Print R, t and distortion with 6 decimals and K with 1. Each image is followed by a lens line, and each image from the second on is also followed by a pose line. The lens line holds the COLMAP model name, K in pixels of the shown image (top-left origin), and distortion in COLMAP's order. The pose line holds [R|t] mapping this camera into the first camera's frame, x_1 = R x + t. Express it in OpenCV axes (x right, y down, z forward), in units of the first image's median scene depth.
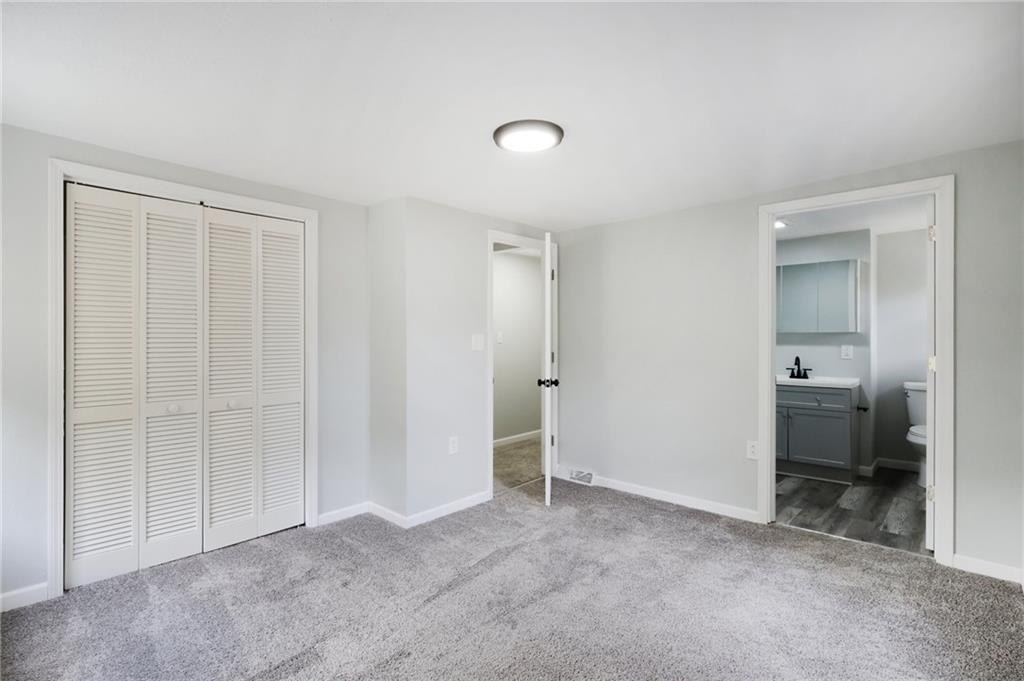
lens RADIAL K [[480.1, 0, 507.6], [0, 480.1, 339.5], [0, 0, 1]] dist [0.000900, 0.000224]
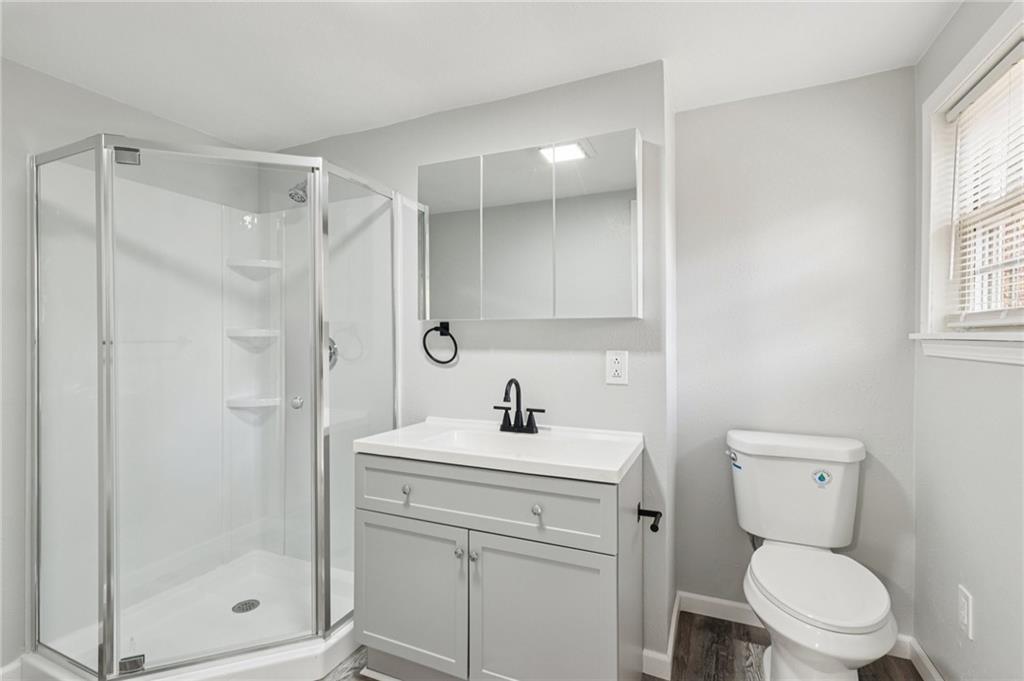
lens RADIAL K [[480.1, 0, 507.6], [0, 480.1, 339.5], [0, 0, 1]] dist [0.000900, 0.000224]
pose [[0.946303, -0.005974, 0.323226, 0.478027], [0.005287, 0.999982, 0.003003, 0.001181], [-0.323238, -0.001133, 0.946317, 0.632599]]
